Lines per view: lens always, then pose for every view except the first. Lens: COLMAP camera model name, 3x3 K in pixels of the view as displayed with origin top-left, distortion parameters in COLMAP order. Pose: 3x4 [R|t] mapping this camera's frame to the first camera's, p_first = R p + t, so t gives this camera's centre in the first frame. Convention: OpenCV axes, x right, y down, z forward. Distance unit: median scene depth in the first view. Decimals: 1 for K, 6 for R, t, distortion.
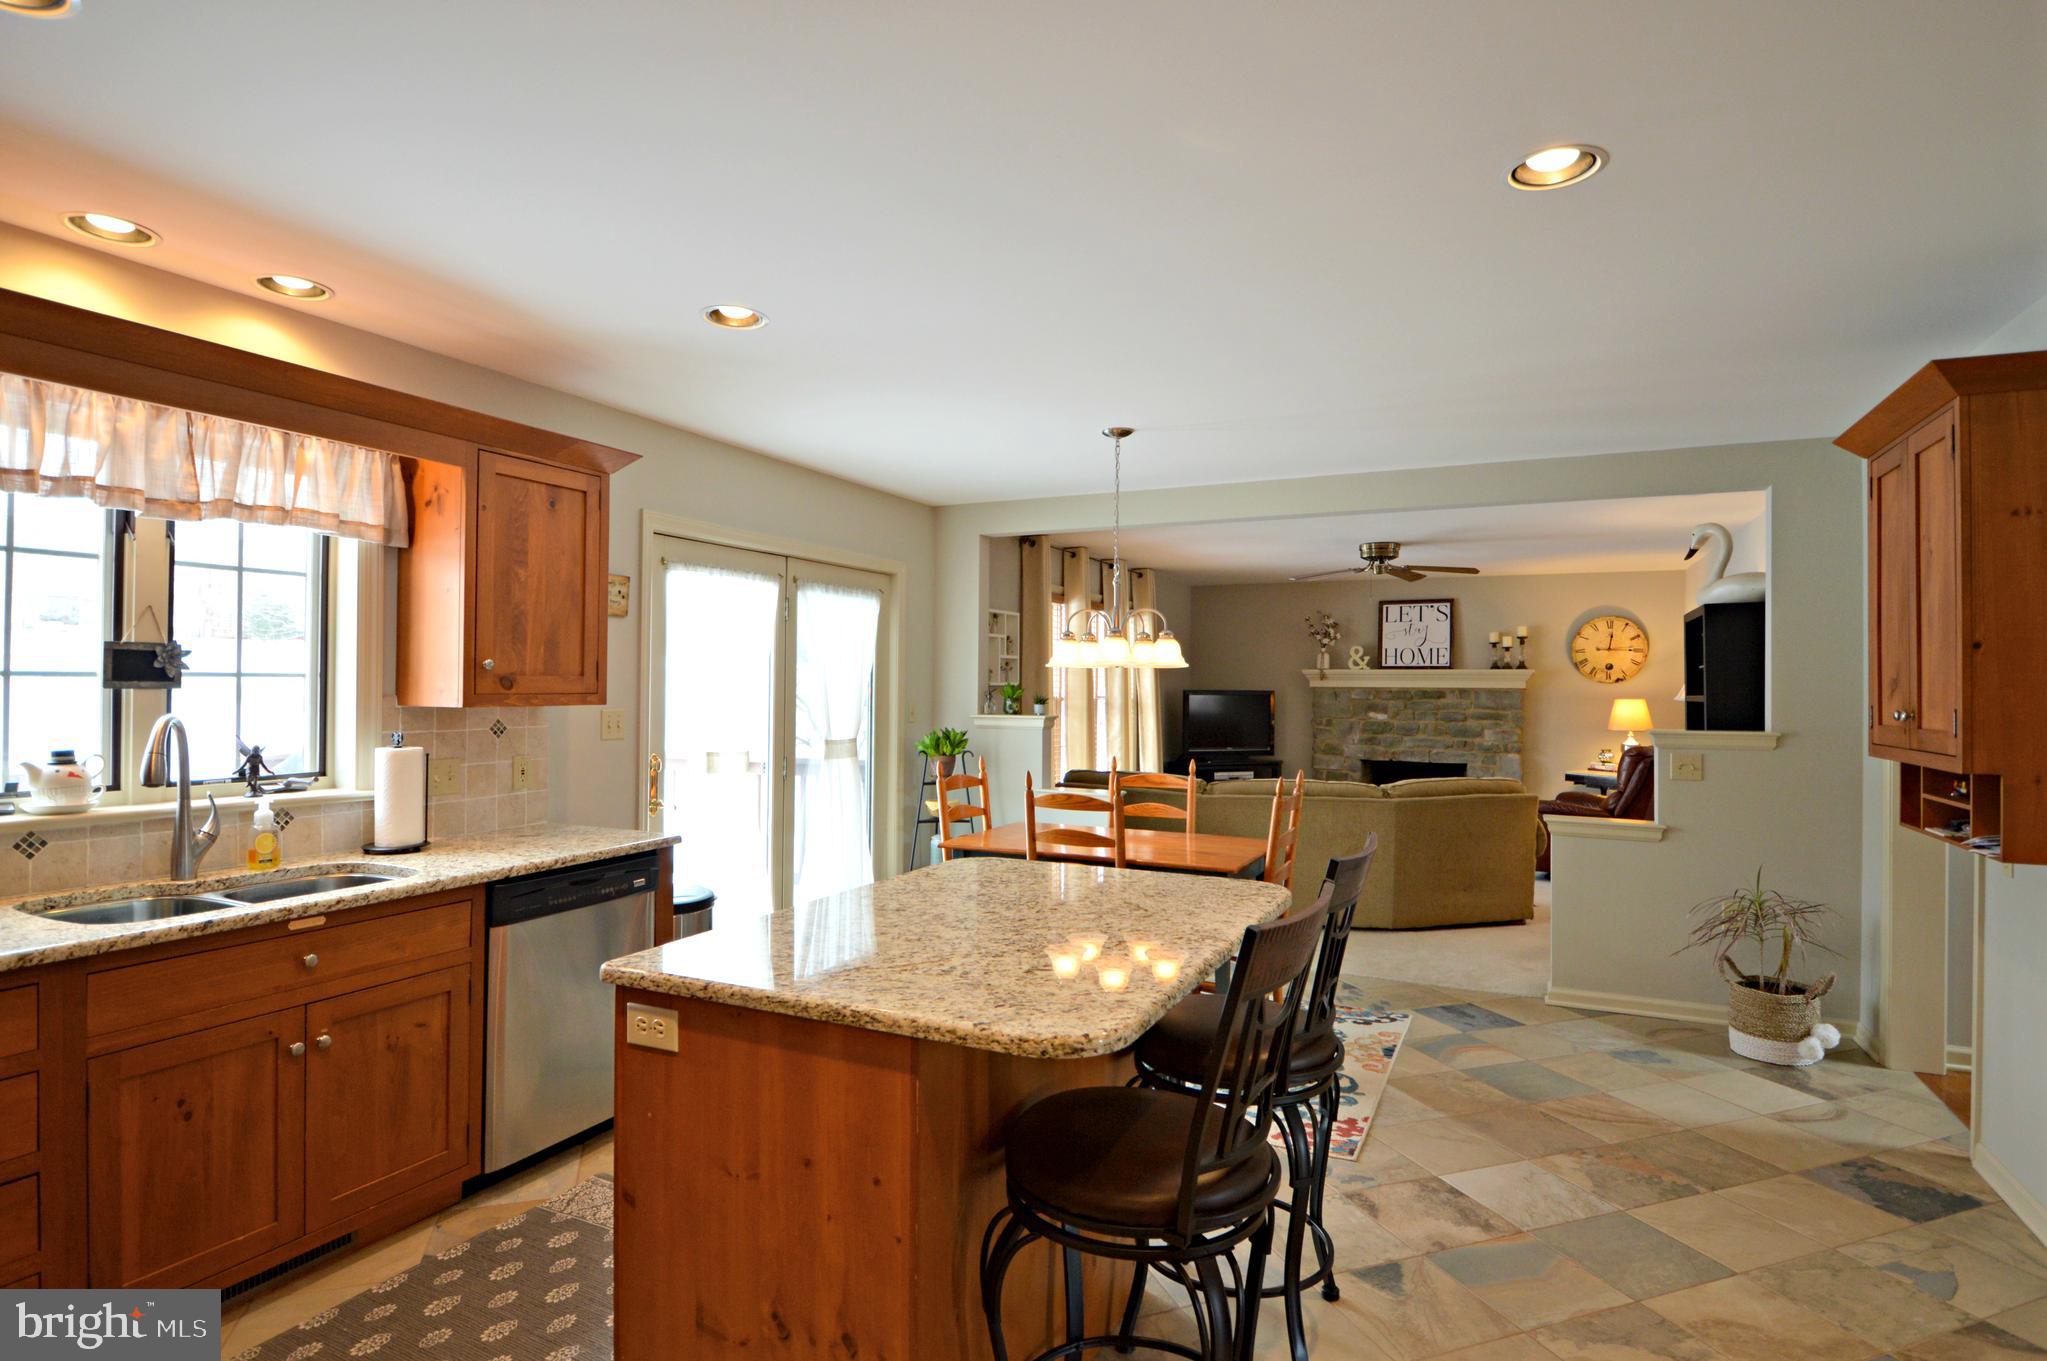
lens RADIAL K [[1038.9, 0, 1028.3], [0, 1038.9, 673.7], [0, 0, 1]] dist [-0.001255, -0.011267]
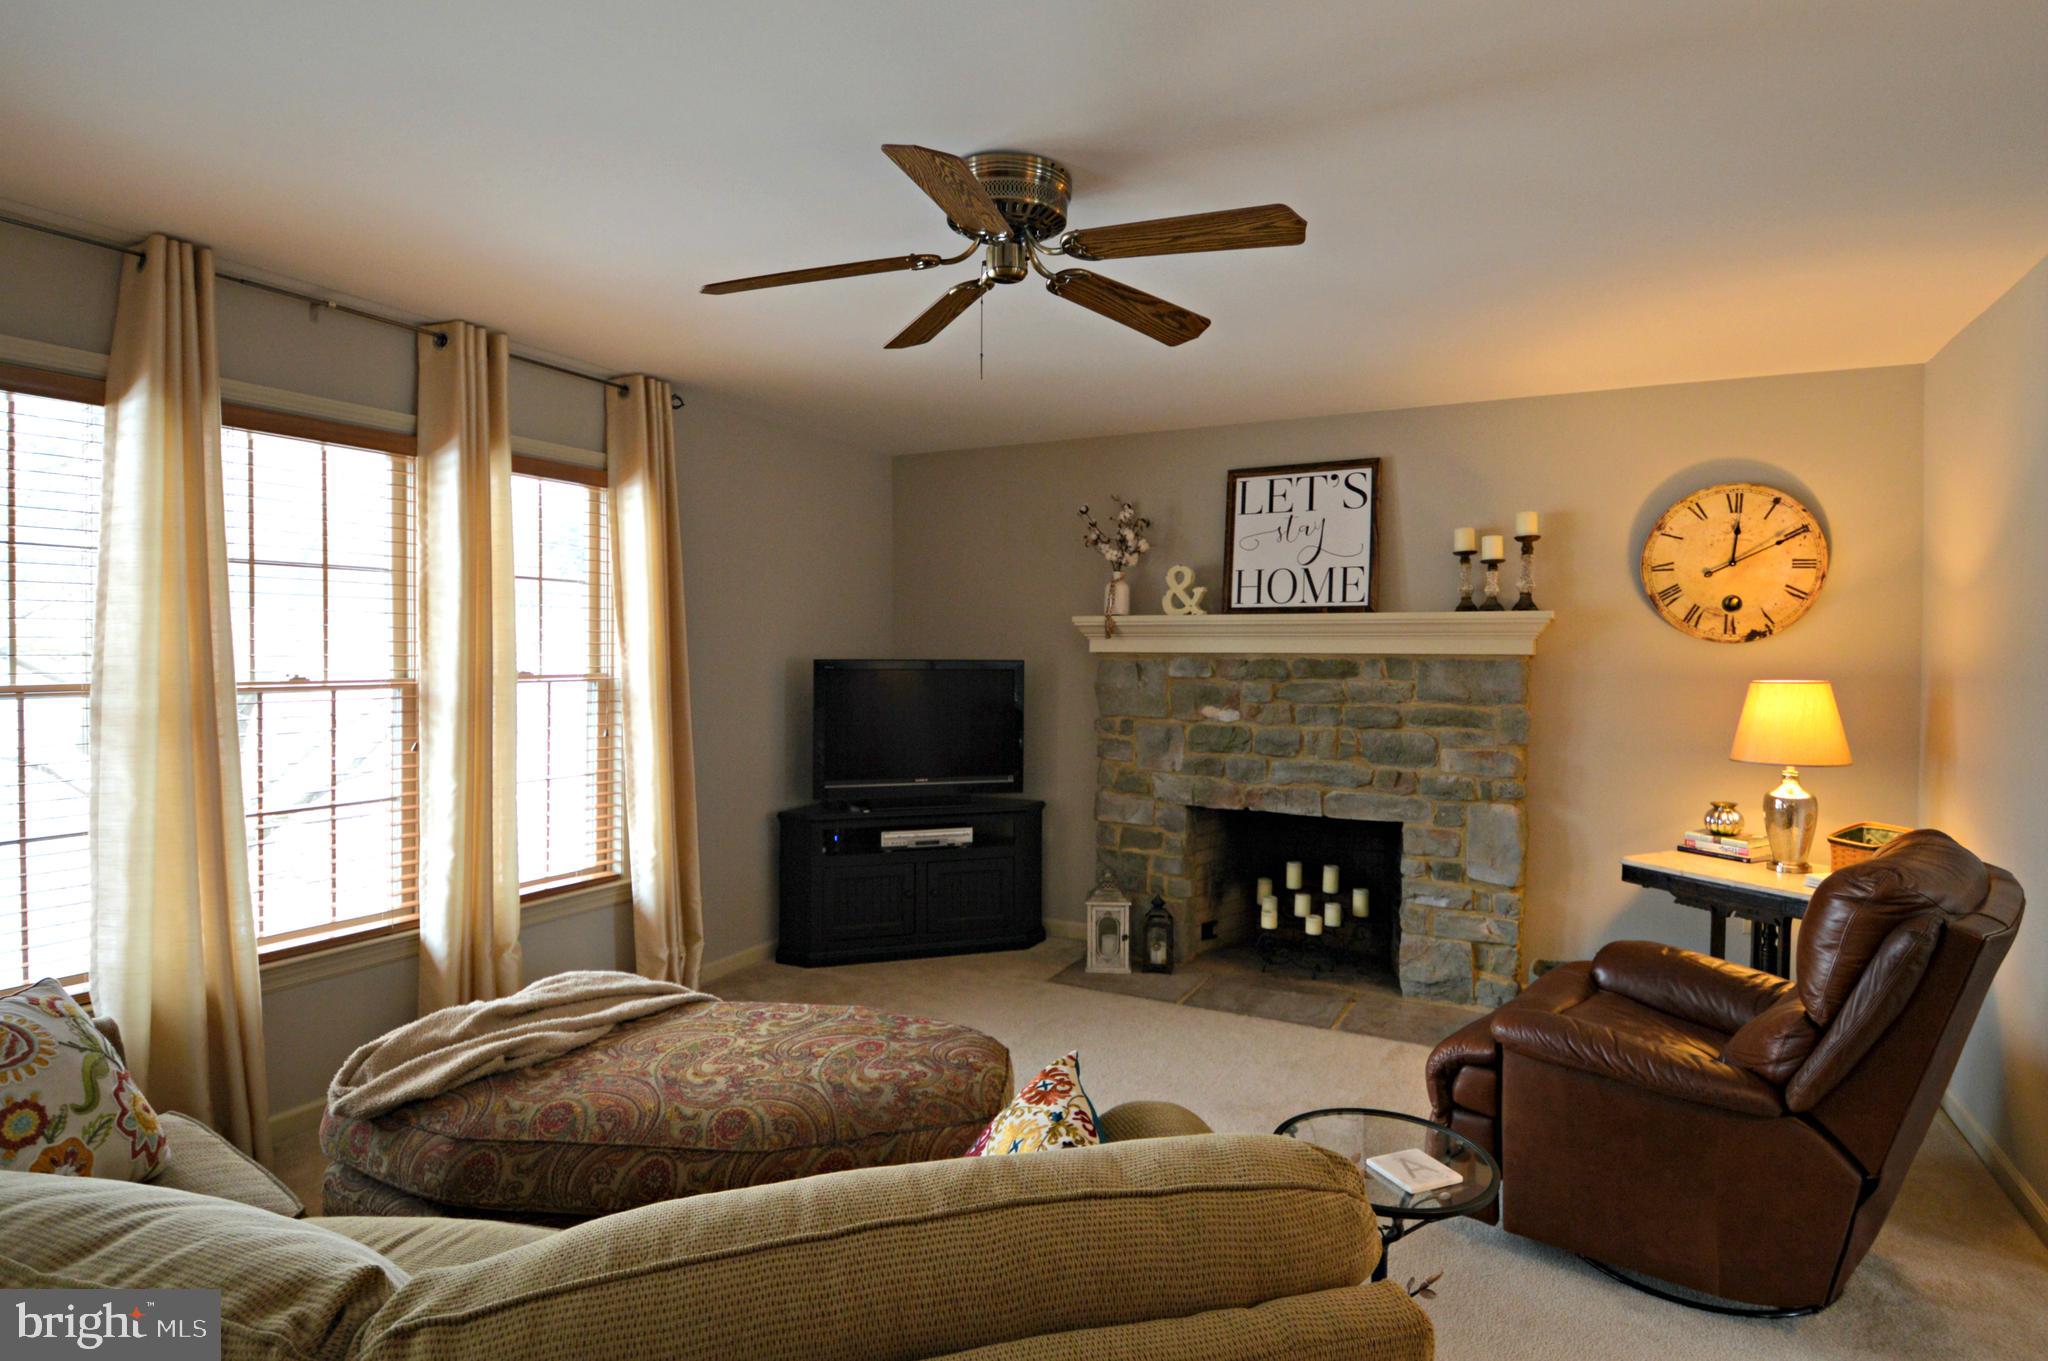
lens RADIAL K [[1039.4, 0, 1060.7], [0, 1039.4, 668.3], [0, 0, 1]] dist [-0.001255, -0.011267]
pose [[0.999665, -0.000138, -0.025882, 0.287414], [0.000813, 0.999660, 0.026056, 0.008045], [0.025870, -0.026068, 0.999325, 0.550293]]
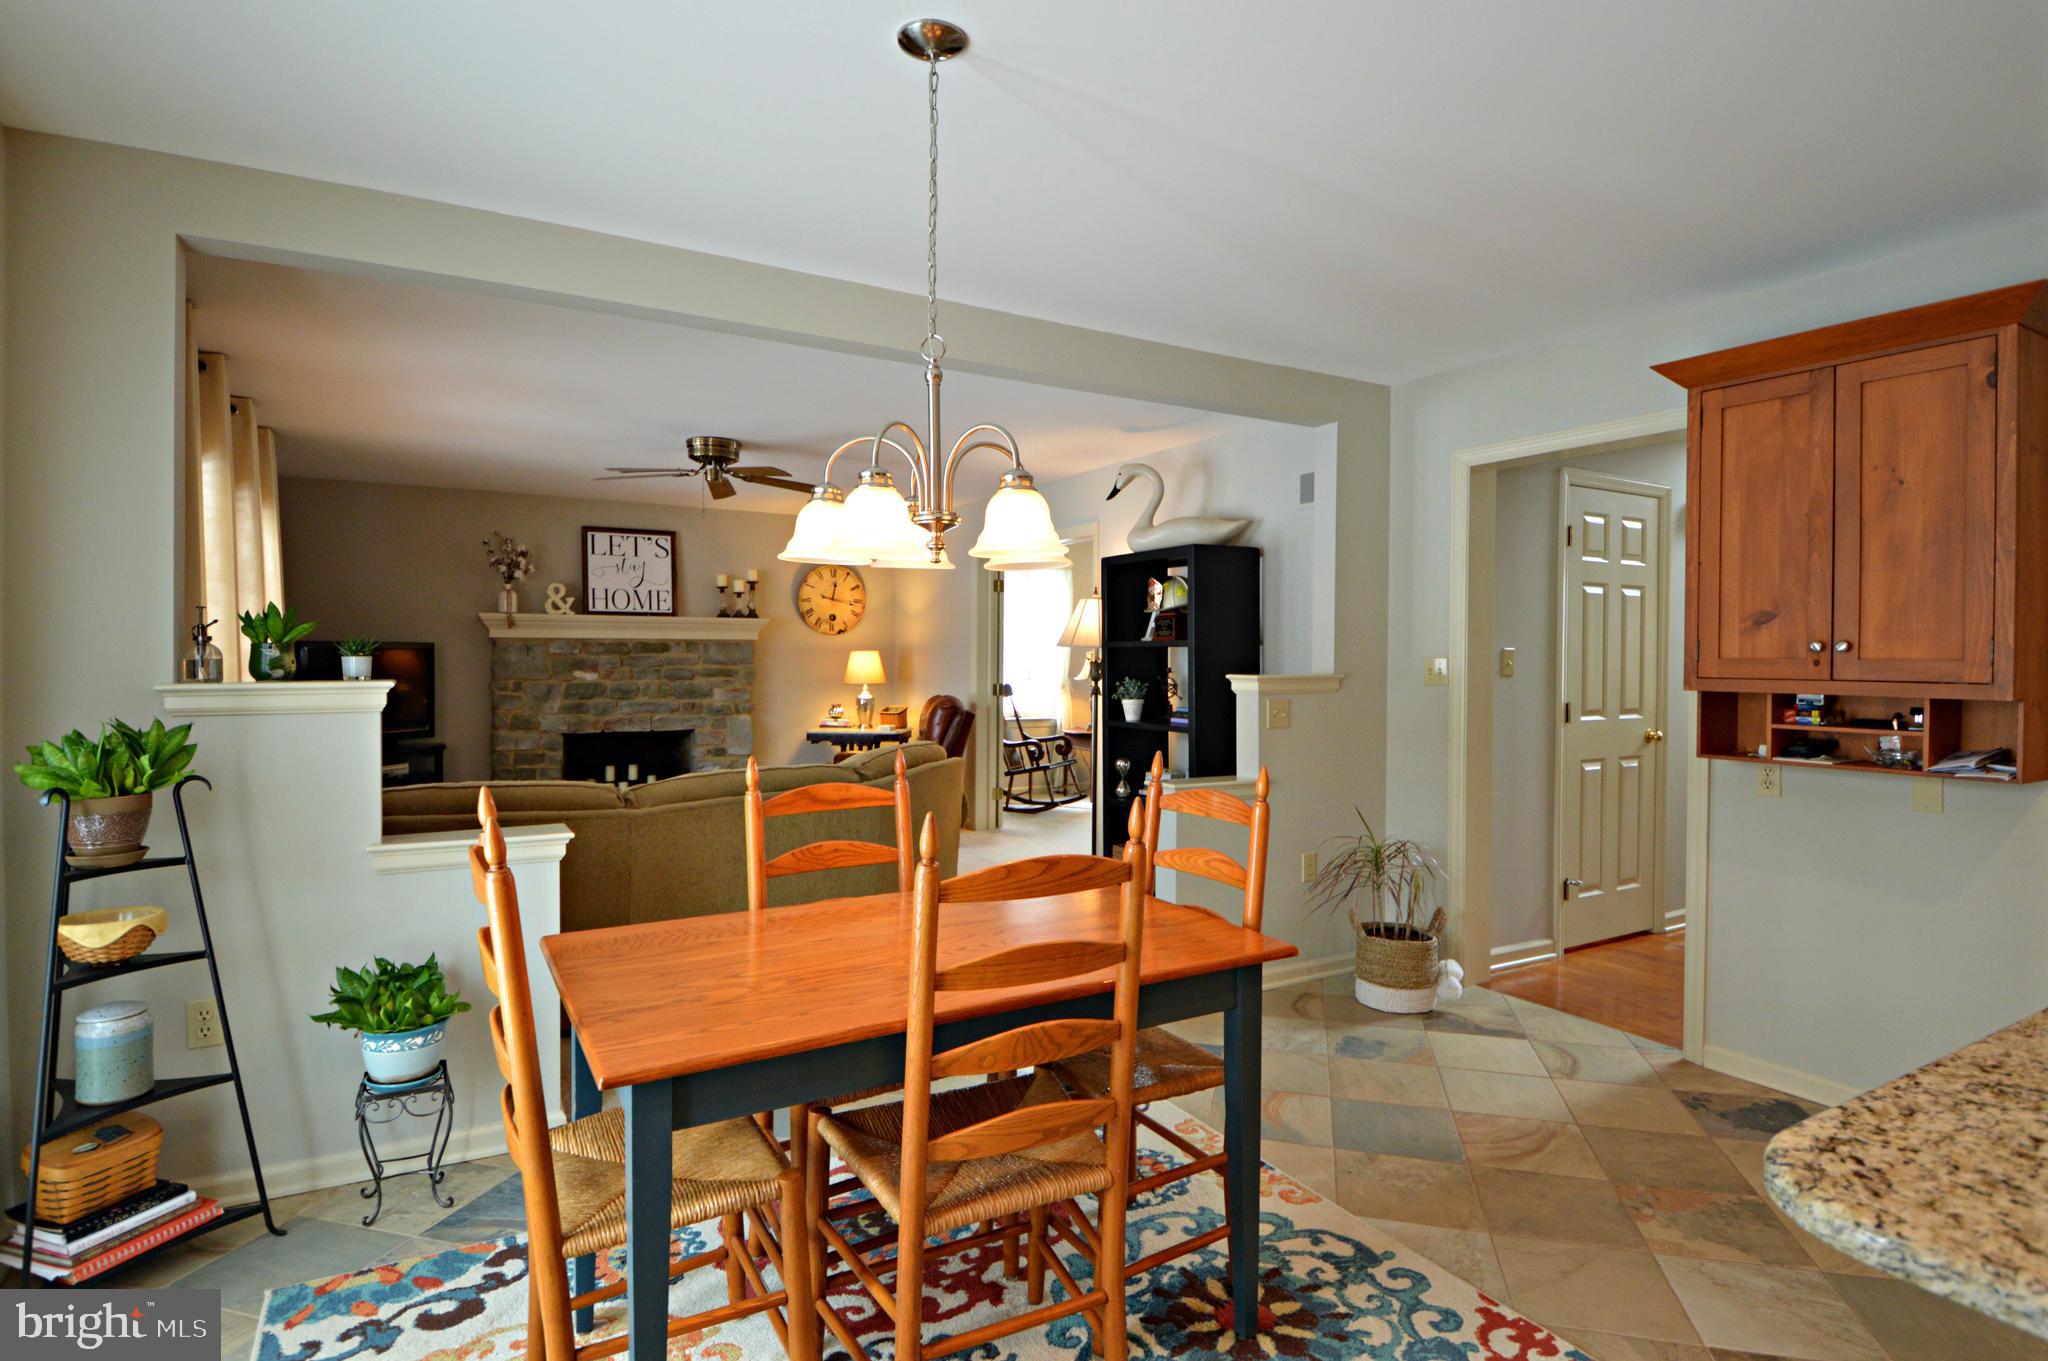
lens RADIAL K [[1039.4, 0, 1003.2], [0, 1039.4, 668.6], [0, 0, 1]] dist [-0.001255, -0.011267]
pose [[0.569167, -0.017256, 0.822041, -0.124617], [-0.008926, 0.999591, 0.027163, 0.012252], [-0.822173, -0.022798, 0.568781, 0.319699]]
